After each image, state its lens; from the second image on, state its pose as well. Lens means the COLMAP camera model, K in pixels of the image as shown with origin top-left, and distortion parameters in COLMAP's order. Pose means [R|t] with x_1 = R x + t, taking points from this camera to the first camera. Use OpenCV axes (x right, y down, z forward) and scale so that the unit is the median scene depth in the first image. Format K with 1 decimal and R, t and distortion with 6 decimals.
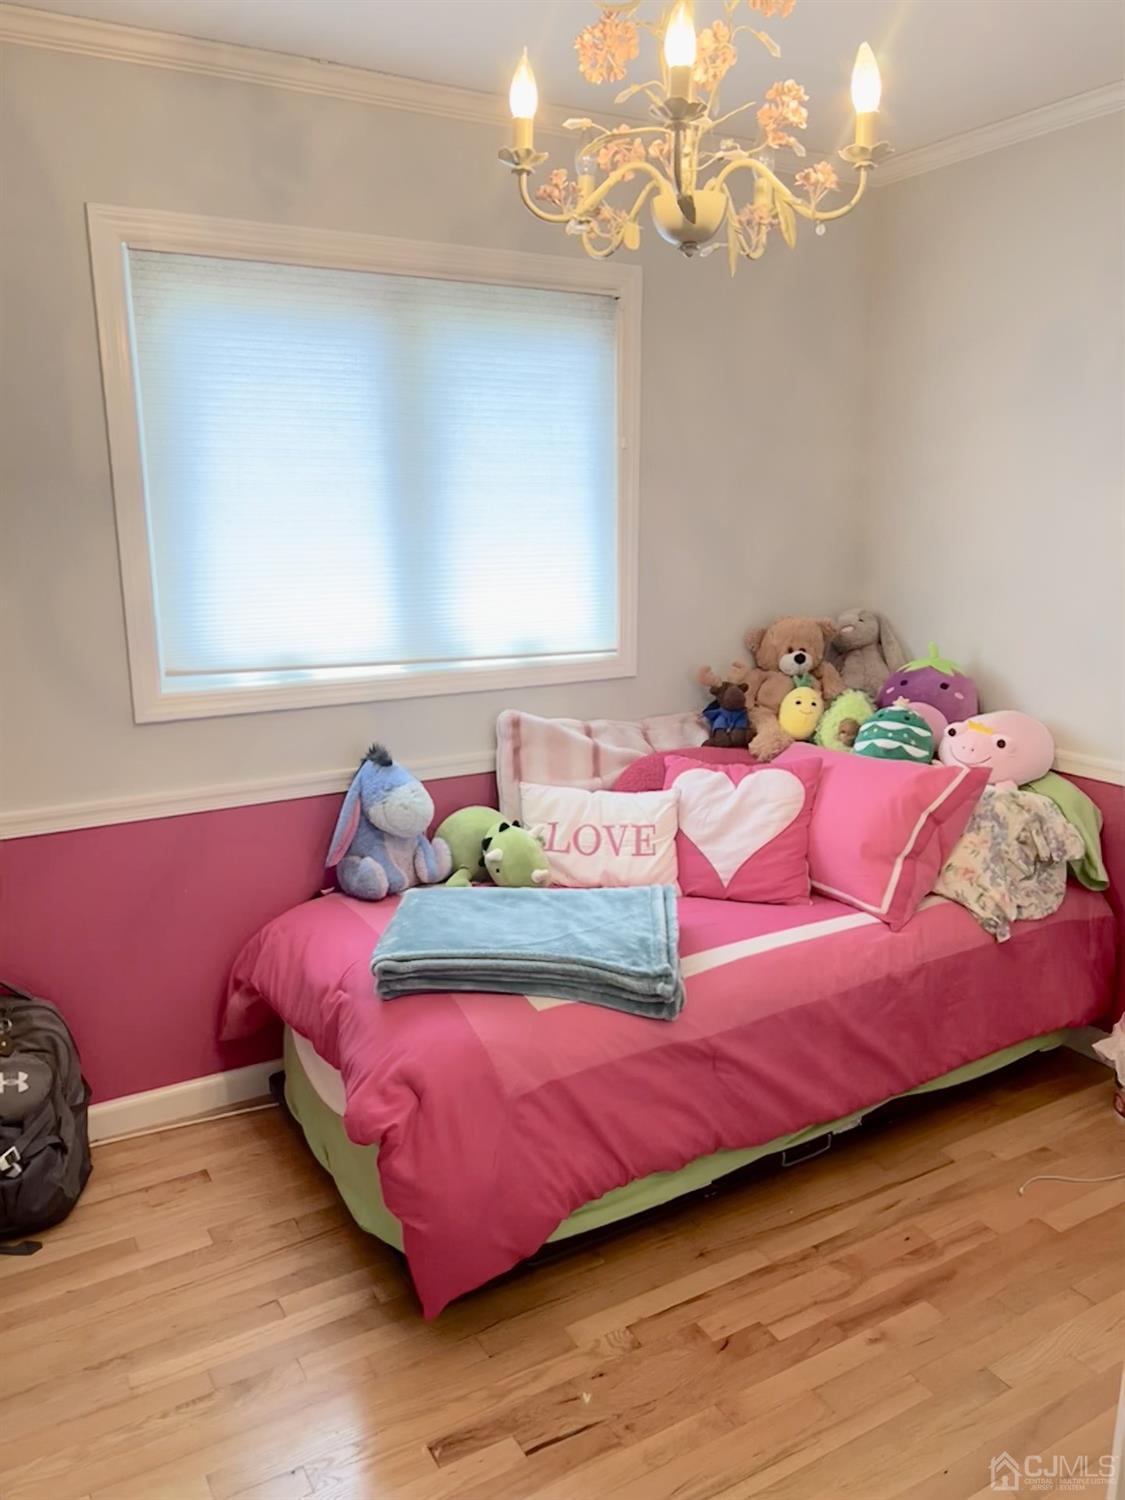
lens RADIAL K [[1121.2, 0, 568.5], [0, 1121.2, 748.9], [0, 0, 1]] dist [0.056377, -0.063769]
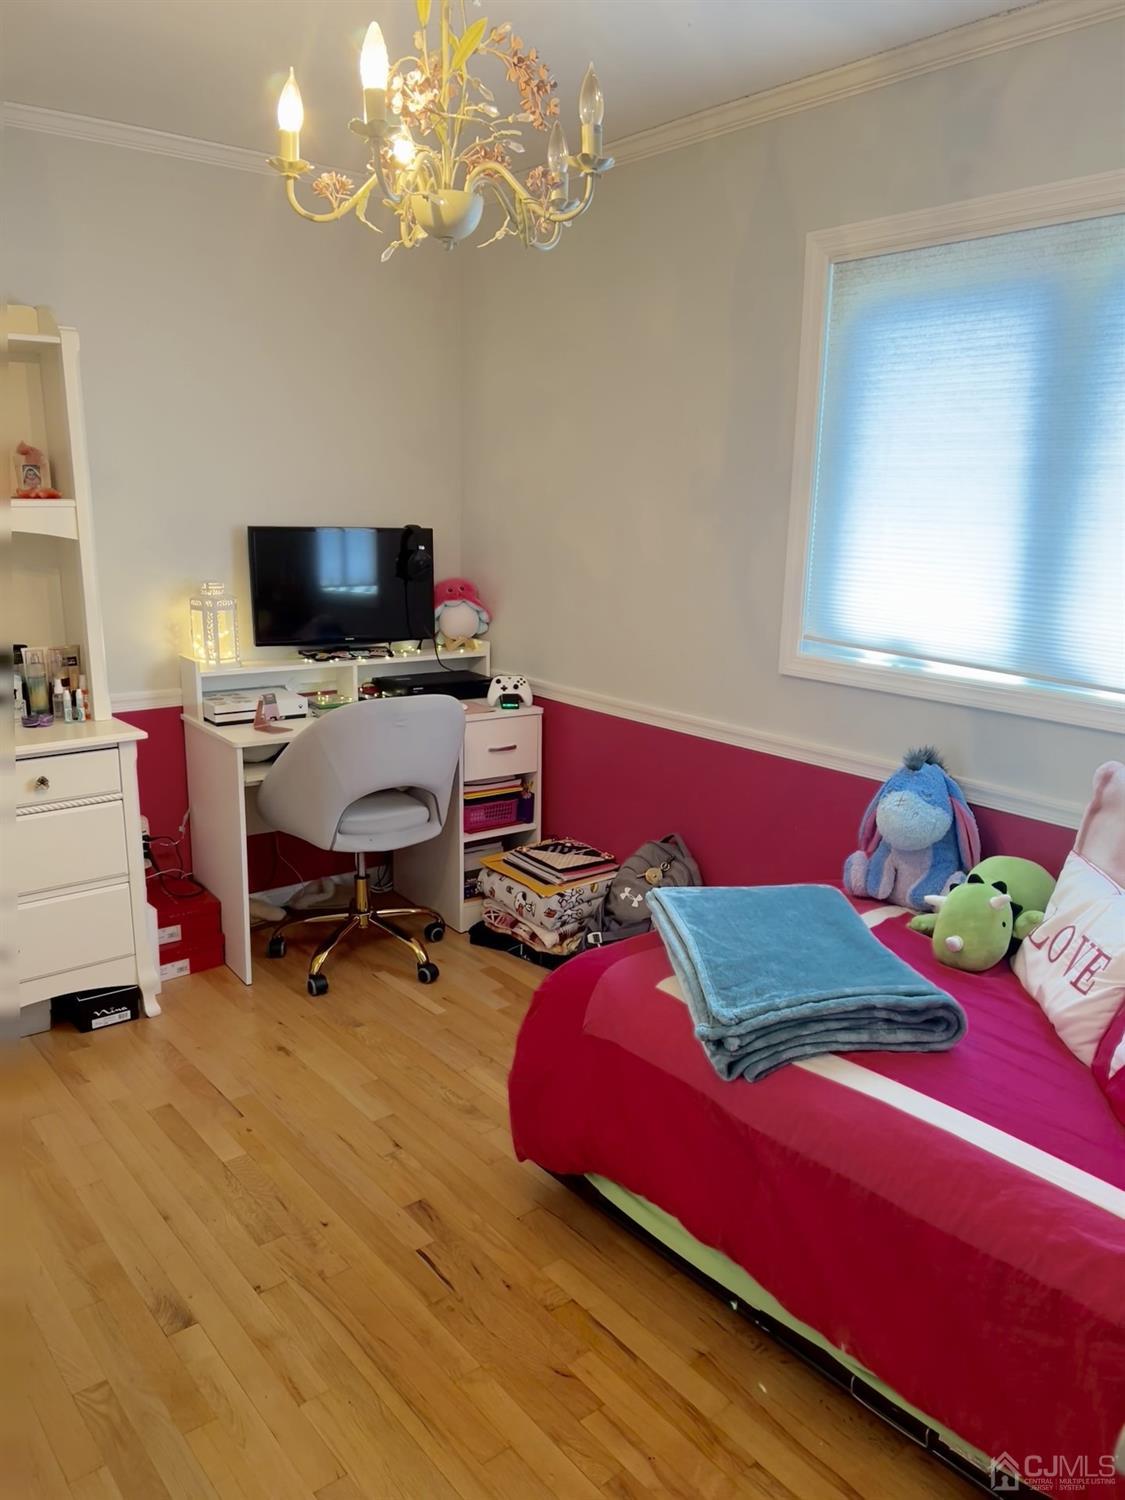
lens RADIAL K [[1121.2, 0, 568.8], [0, 1121.2, 751.6], [0, 0, 1]] dist [0.056377, -0.063769]
pose [[0.157901, 0.238337, -0.958260, 0.740246], [-0.232934, 0.952038, 0.198407, -0.128406], [0.959588, 0.191883, 0.205845, 0.567627]]
